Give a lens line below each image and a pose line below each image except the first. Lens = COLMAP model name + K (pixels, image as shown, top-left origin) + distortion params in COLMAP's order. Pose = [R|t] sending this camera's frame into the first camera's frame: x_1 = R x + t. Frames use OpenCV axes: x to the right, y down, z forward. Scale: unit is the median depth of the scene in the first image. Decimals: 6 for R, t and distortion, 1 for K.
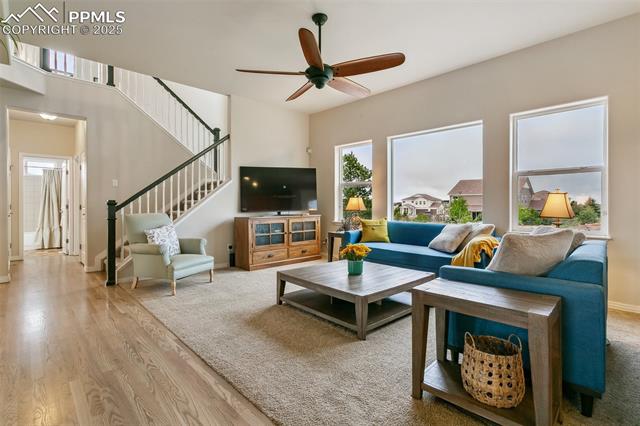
lens RADIAL K [[305.3, 0, 320.0], [0, 305.3, 207.5], [0, 0, 1]] dist [-0.001333, 0.000024]
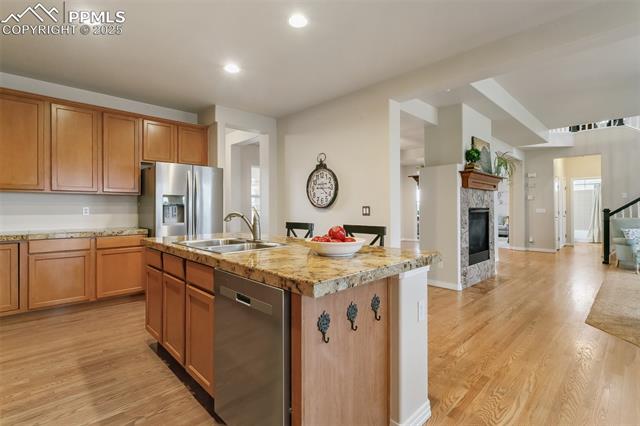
lens RADIAL K [[305.3, 0, 320.0], [0, 305.3, 210.3], [0, 0, 1]] dist [-0.001333, 0.000024]
pose [[0.009169, -0.007112, -0.999933, 0.826456], [0.005407, 0.999960, -0.007063, -0.013745], [0.999943, -0.005342, 0.009207, -0.451591]]
